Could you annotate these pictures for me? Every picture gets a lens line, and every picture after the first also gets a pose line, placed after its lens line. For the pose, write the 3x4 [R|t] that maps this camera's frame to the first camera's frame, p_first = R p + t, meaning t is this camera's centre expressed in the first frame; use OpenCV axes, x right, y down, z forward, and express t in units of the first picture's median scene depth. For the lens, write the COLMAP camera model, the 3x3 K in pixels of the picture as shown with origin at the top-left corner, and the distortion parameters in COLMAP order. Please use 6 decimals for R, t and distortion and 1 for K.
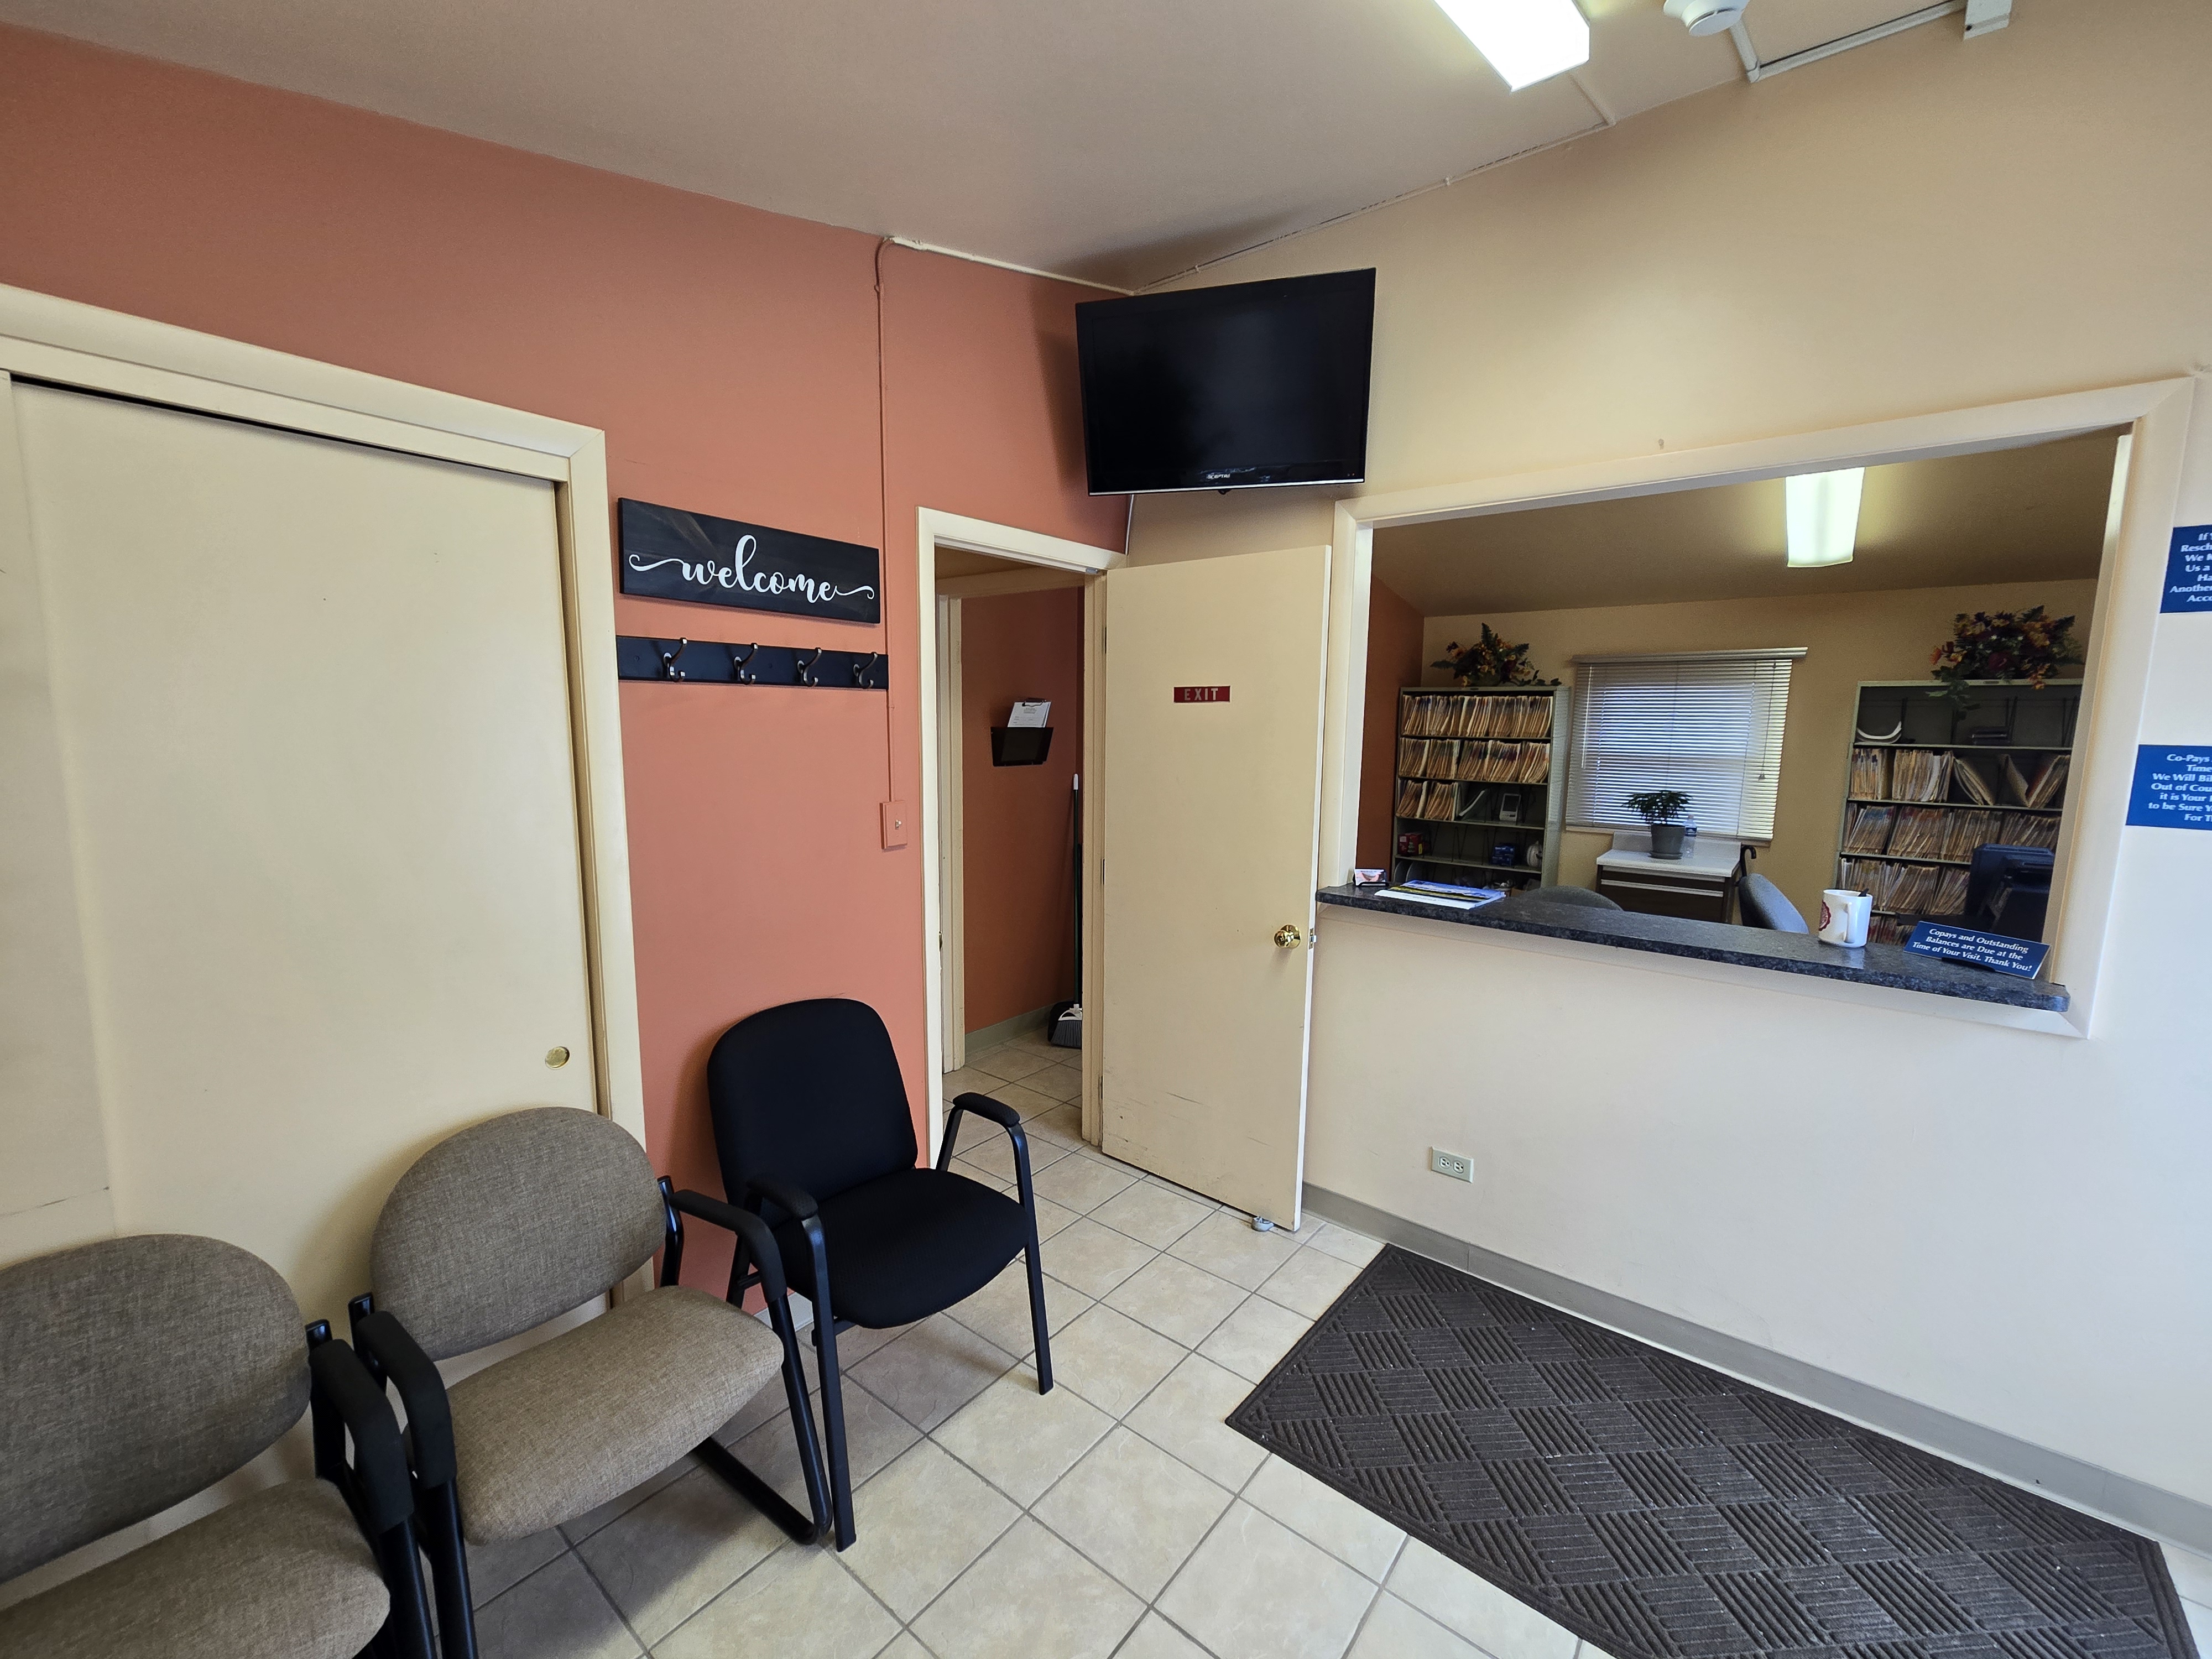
lens RADIAL K [[906.7, 0, 1091.7], [0, 906.7, 835.0], [0, 0, 1]] dist [0.000124, 0.003805]
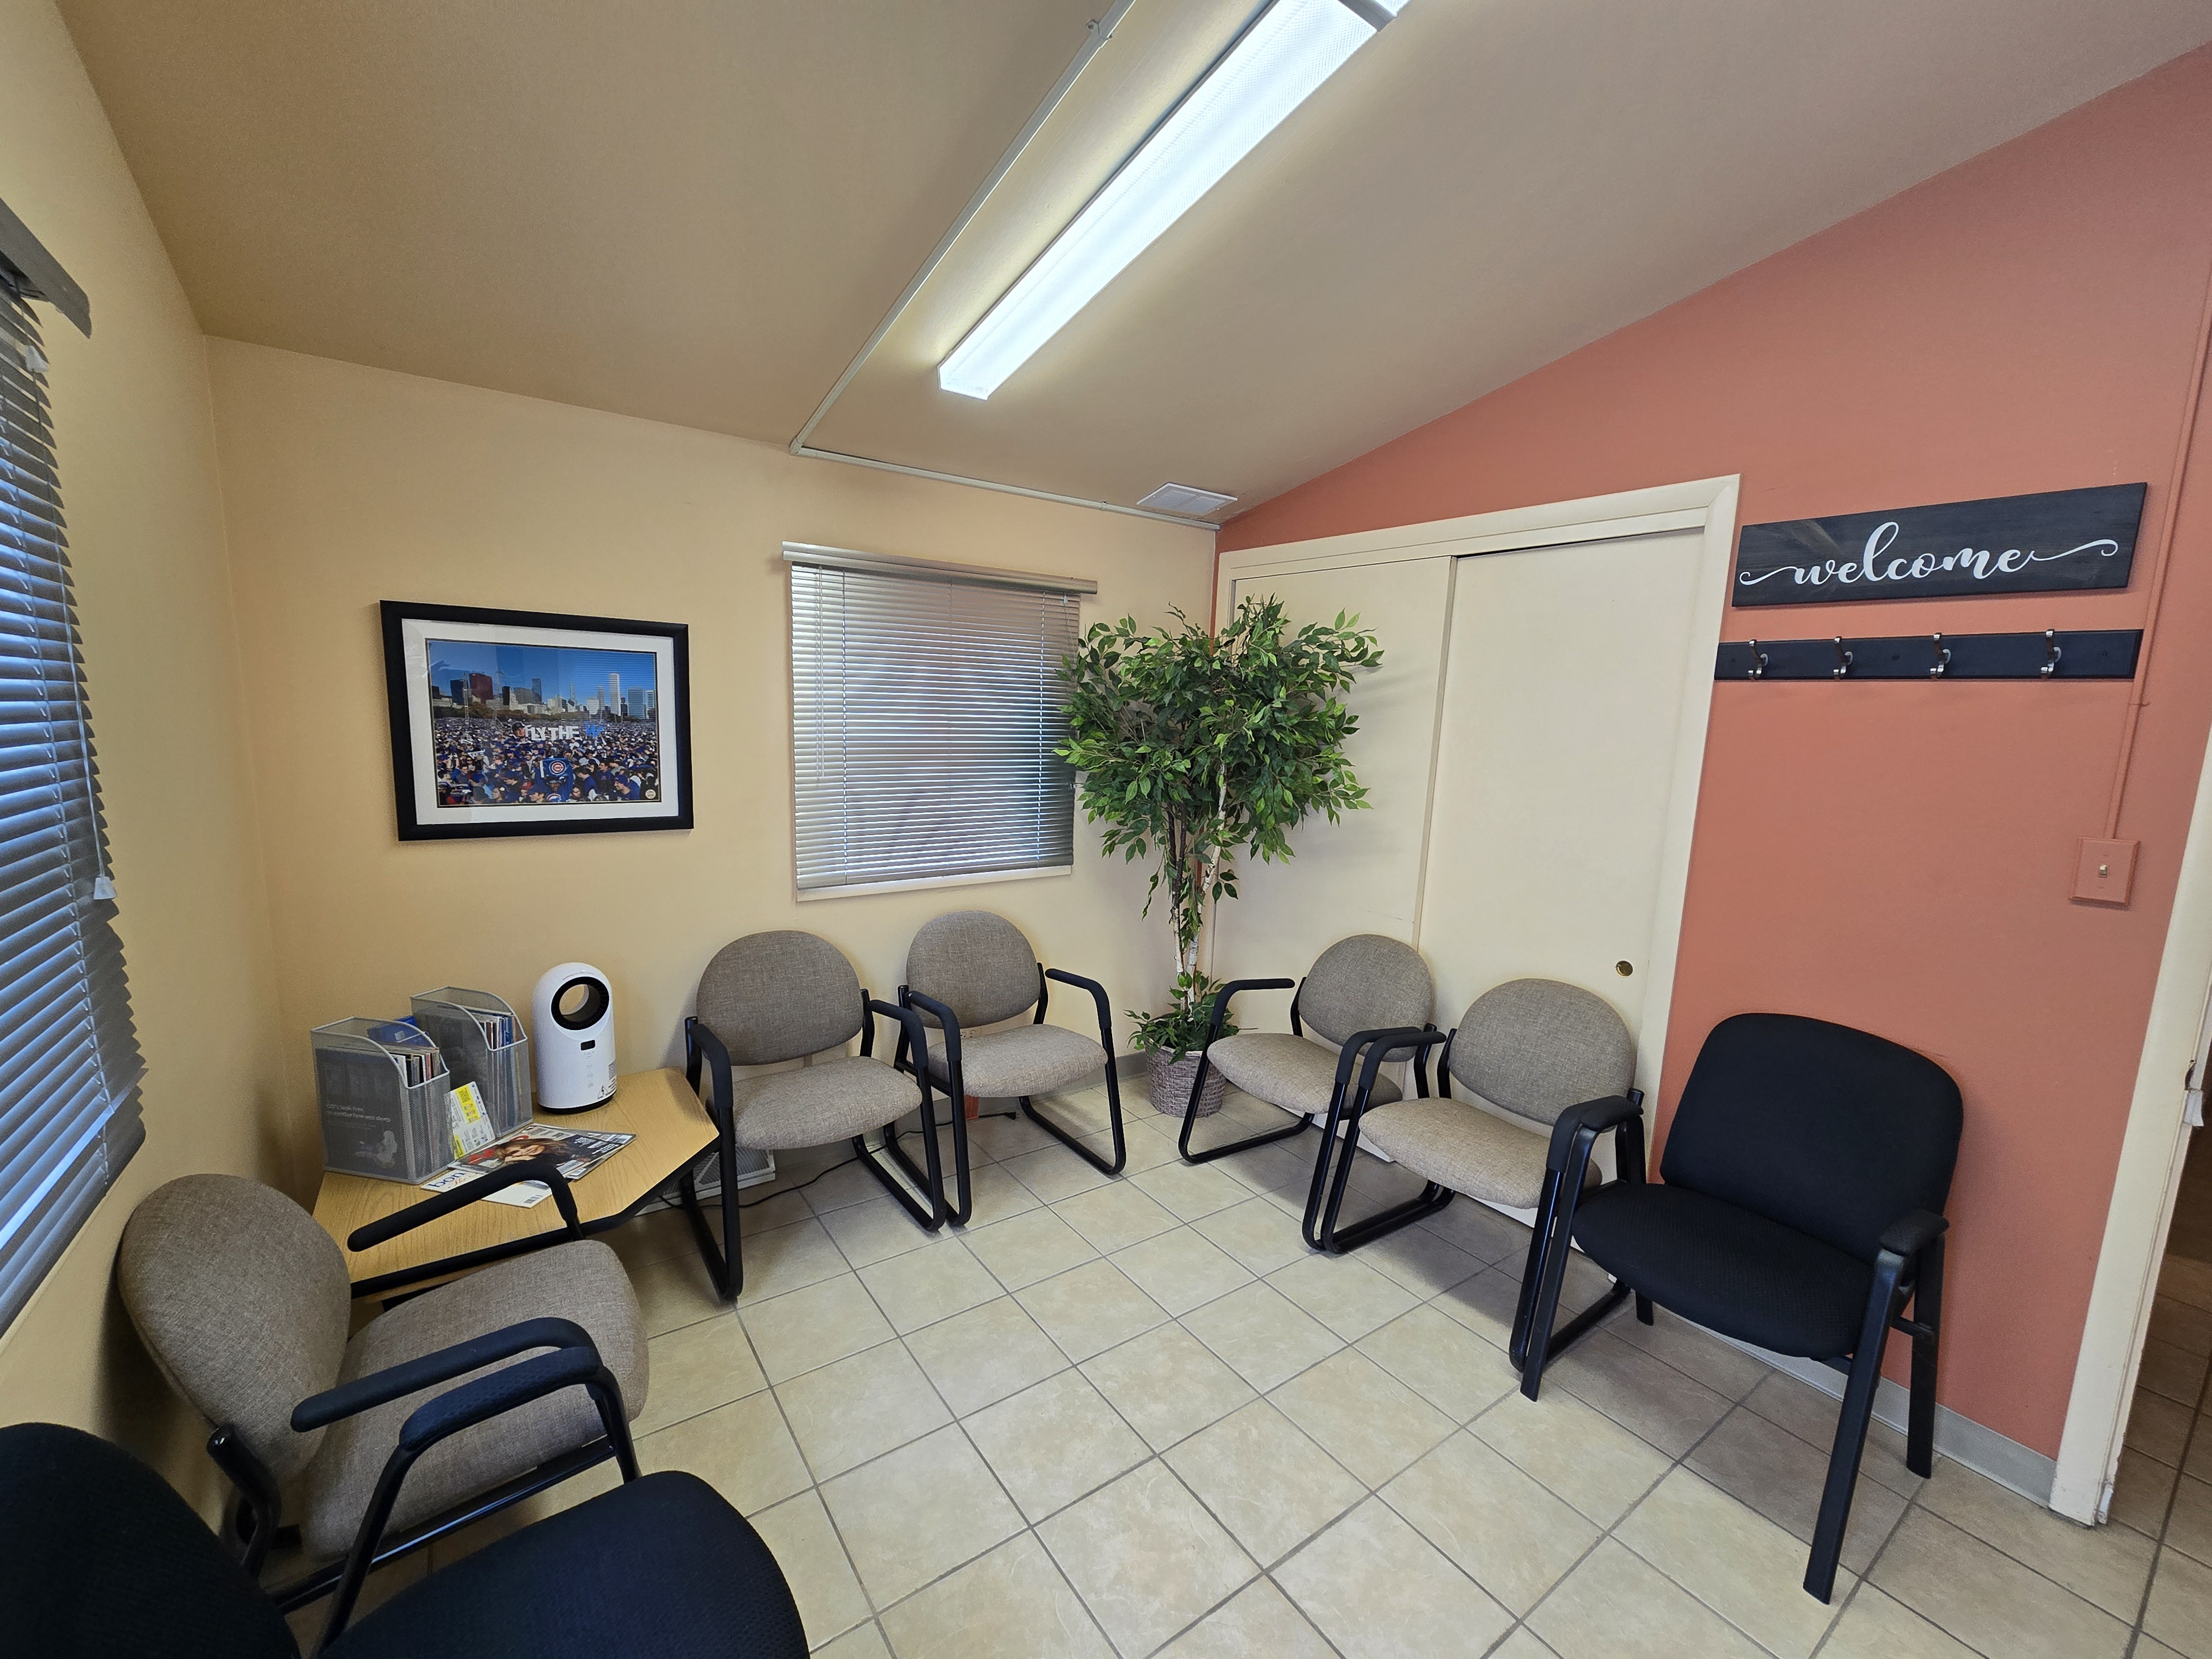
lens RADIAL K [[906.7, 0, 1090.3], [0, 906.7, 833.1], [0, 0, 1]] dist [0.000124, 0.003805]
pose [[-0.267879, 0.113288, -0.956769, 0.754338], [-0.164929, 0.973012, 0.161388, -0.027981], [0.949231, 0.201031, -0.241965, 0.476066]]
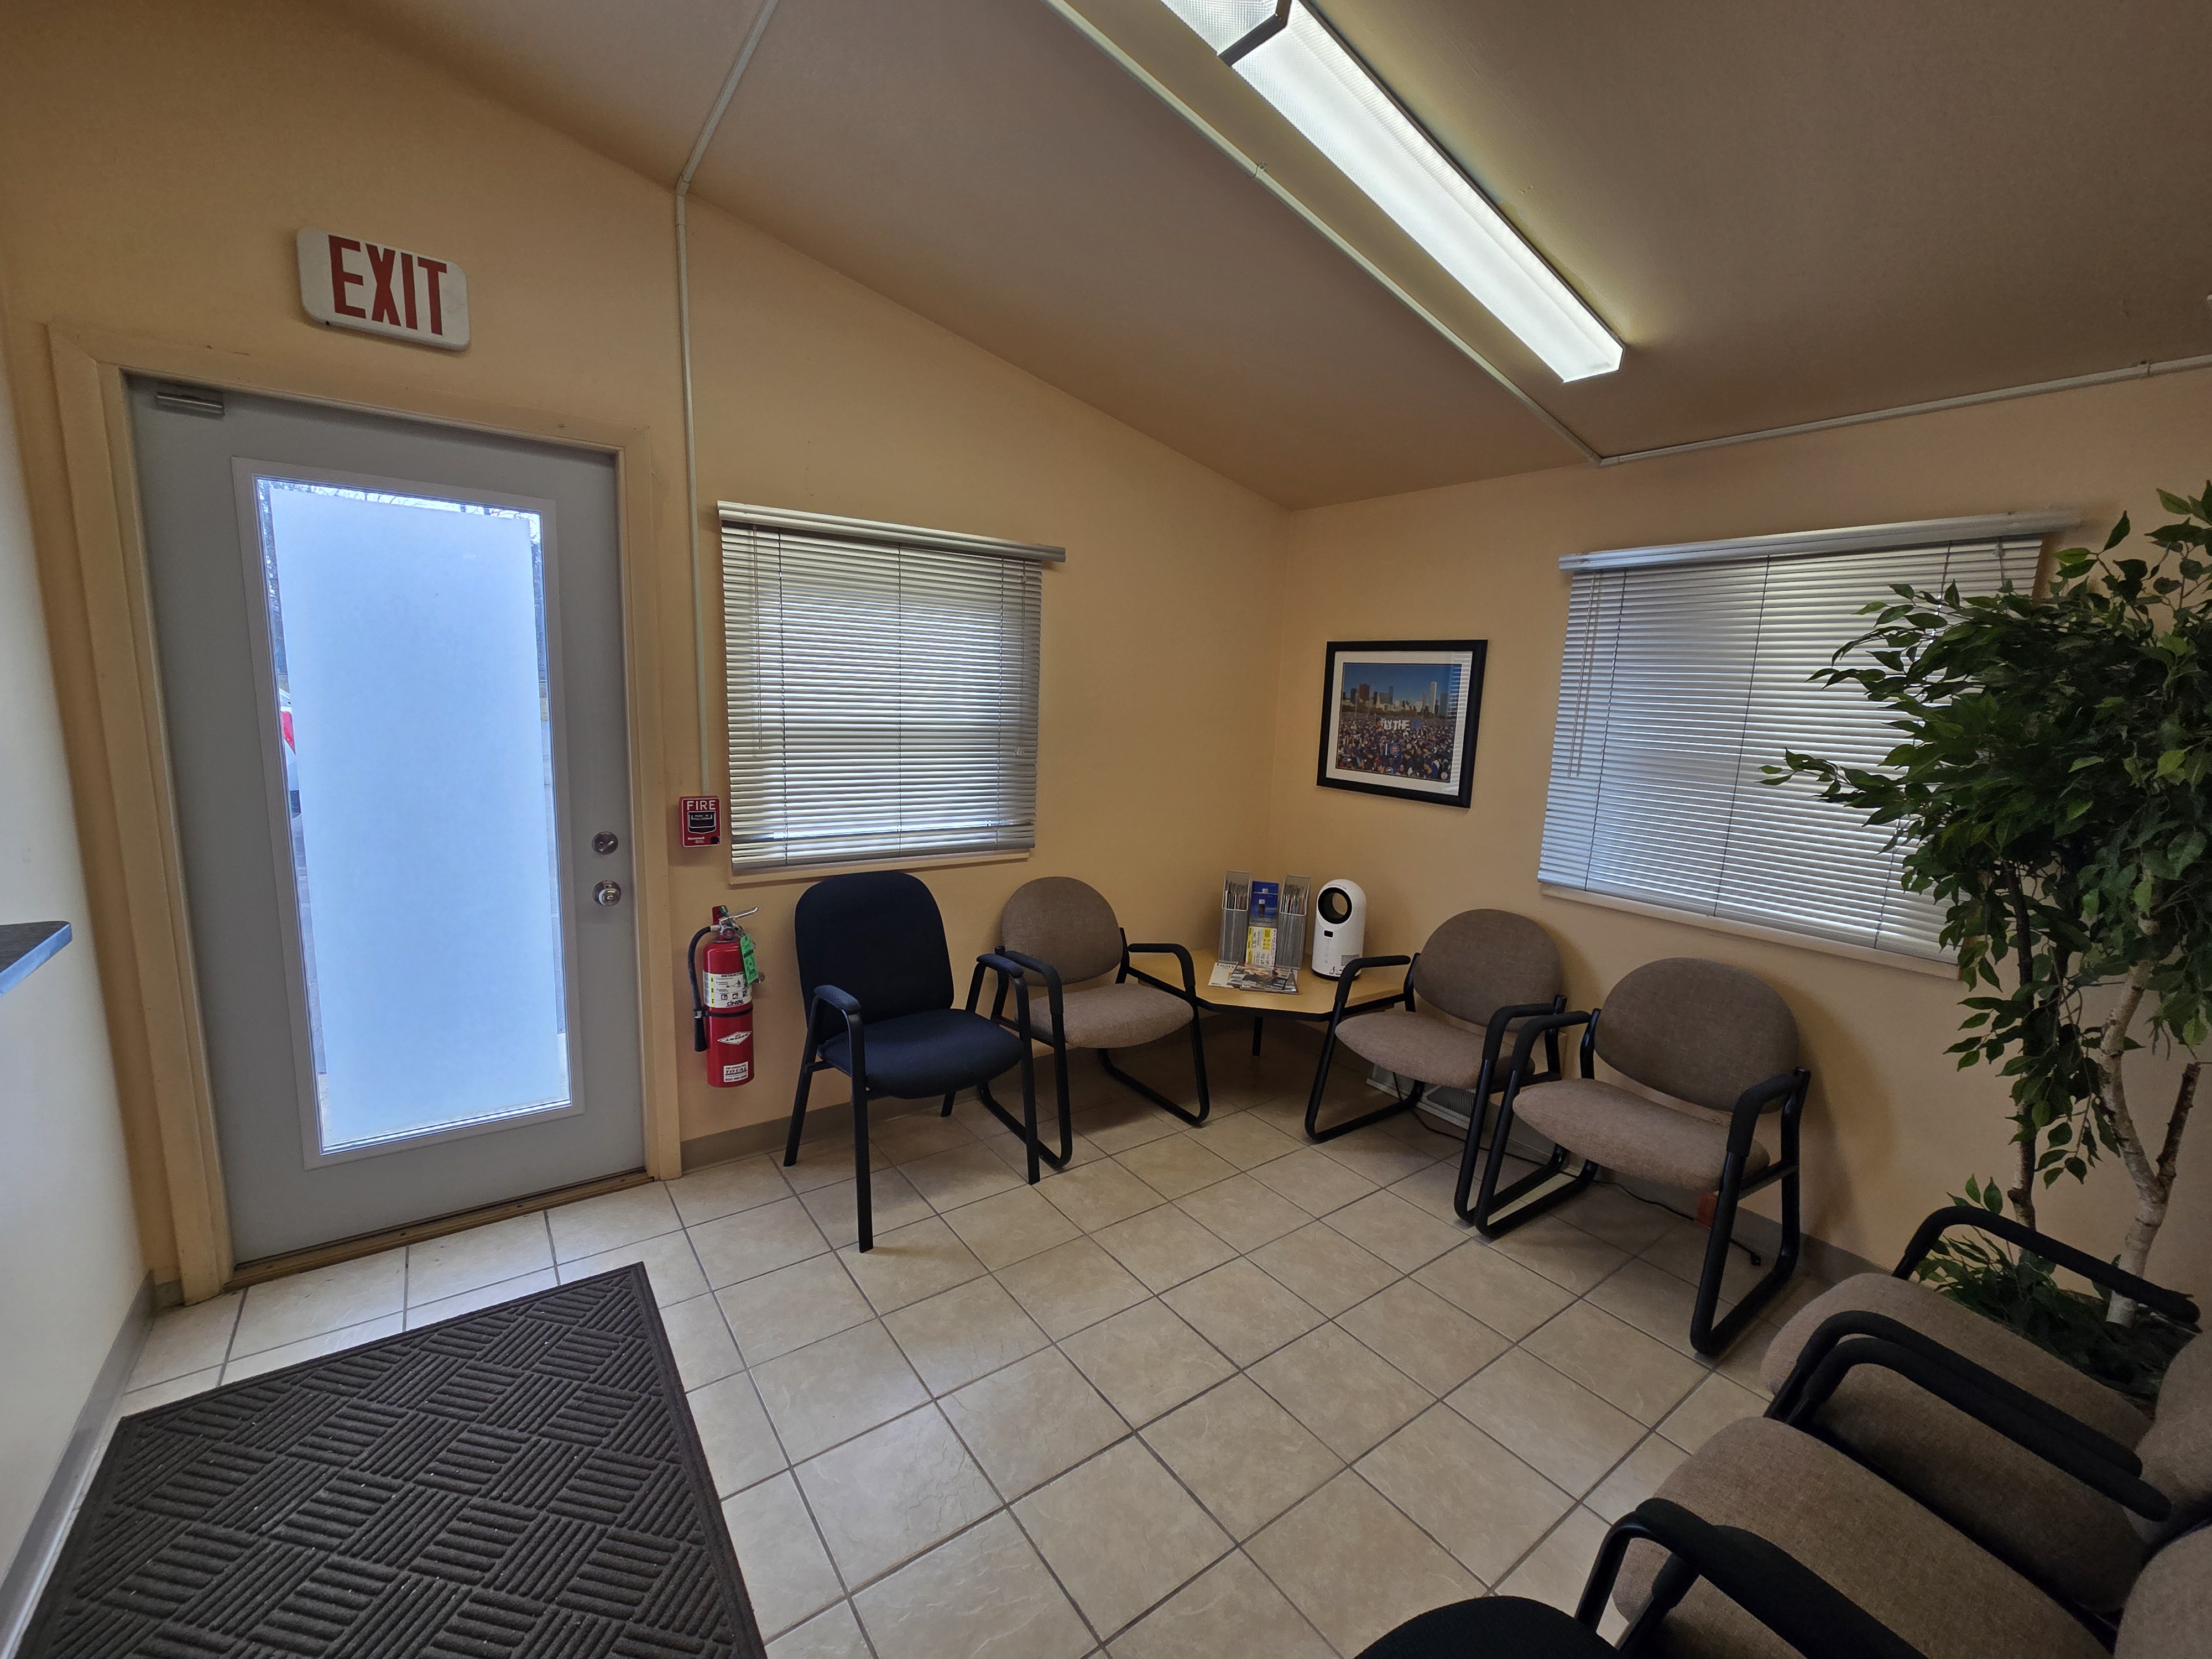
lens RADIAL K [[906.7, 0, 1096.4], [0, 906.7, 828.3], [0, 0, 1]] dist [0.000124, 0.003805]
pose [[-0.965087, -0.089910, 0.246015, -0.083845], [-0.015799, 0.957512, 0.287960, -0.135968], [-0.261453, 0.274019, -0.925503, 1.227461]]
